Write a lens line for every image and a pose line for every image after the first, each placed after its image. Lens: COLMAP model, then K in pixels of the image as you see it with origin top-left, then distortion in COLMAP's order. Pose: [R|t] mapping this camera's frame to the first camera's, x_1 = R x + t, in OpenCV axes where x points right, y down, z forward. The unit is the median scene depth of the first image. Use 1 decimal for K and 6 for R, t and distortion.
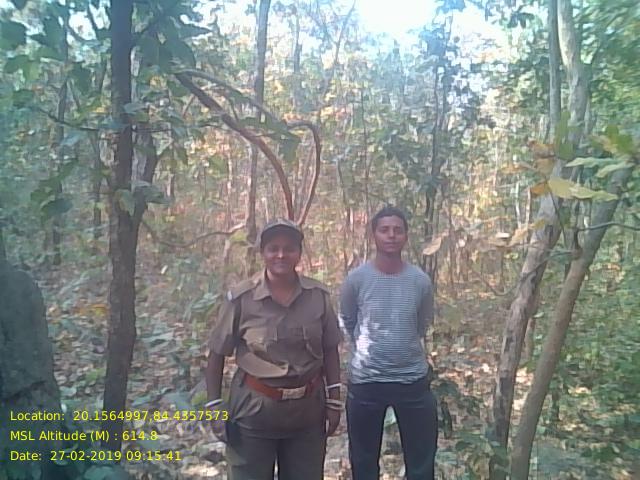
lens RADIAL K [[521.0, 0, 315.4], [0, 521.0, 242.8], [0, 0, 1]] dist [0.062375, -0.096802]
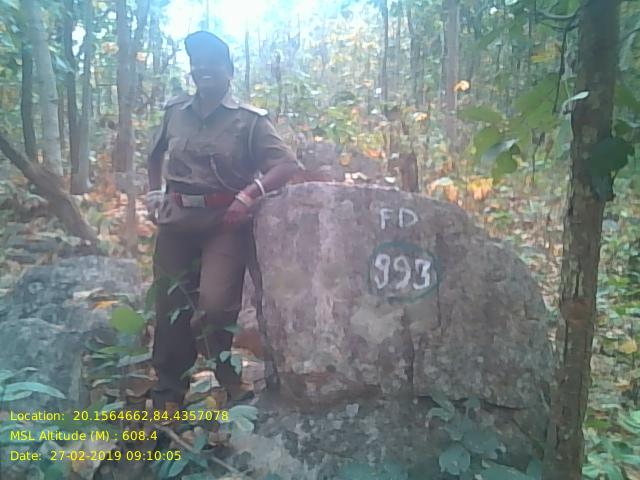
lens RADIAL K [[521.0, 0, 316.6], [0, 521.0, 240.1], [0, 0, 1]] dist [0.062375, -0.096802]
pose [[0.035683, 0.109705, -0.993323, 0.114831], [-0.121530, 0.987056, 0.104647, -0.000684], [0.991946, 0.116984, 0.048553, 0.524799]]
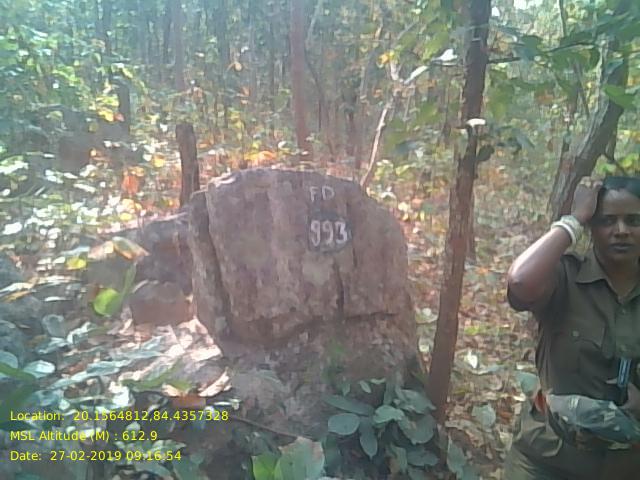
lens RADIAL K [[521.0, 0, 318.9], [0, 521.0, 243.1], [0, 0, 1]] dist [0.062375, -0.096802]
pose [[0.578424, 0.152195, -0.801413, 0.174573], [-0.097783, 0.988293, 0.117110, 0.007268], [0.809854, 0.010625, 0.586535, 0.192862]]
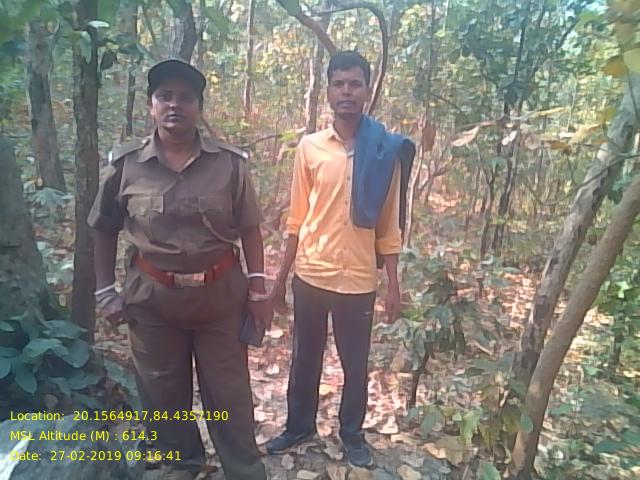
lens RADIAL K [[521.0, 0, 319.5], [0, 521.0, 245.6], [0, 0, 1]] dist [0.062375, -0.096802]
pose [[0.984447, 0.097260, -0.146304, 0.121829], [-0.073395, 0.984304, 0.160494, 0.053435], [0.159617, -0.147260, 0.976134, 0.126464]]
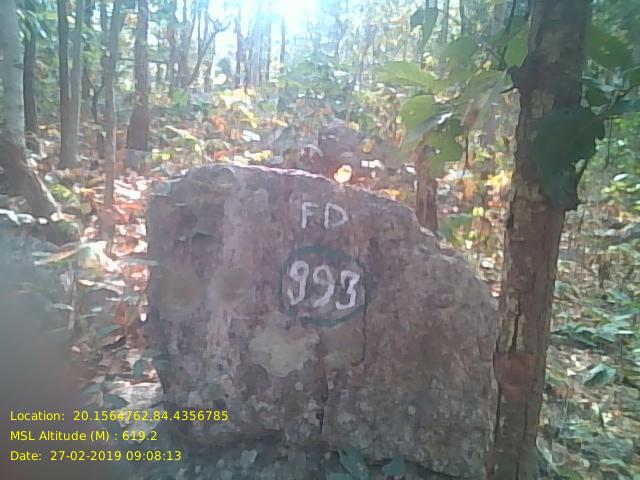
lens RADIAL K [[521.0, 0, 316.7], [0, 521.0, 237.9], [0, 0, 1]] dist [0.062375, -0.096802]
pose [[-0.052343, 0.128953, -0.990268, -0.010243], [-0.168723, 0.976230, 0.136043, -0.015323], [0.984273, 0.174202, -0.029342, 0.644883]]
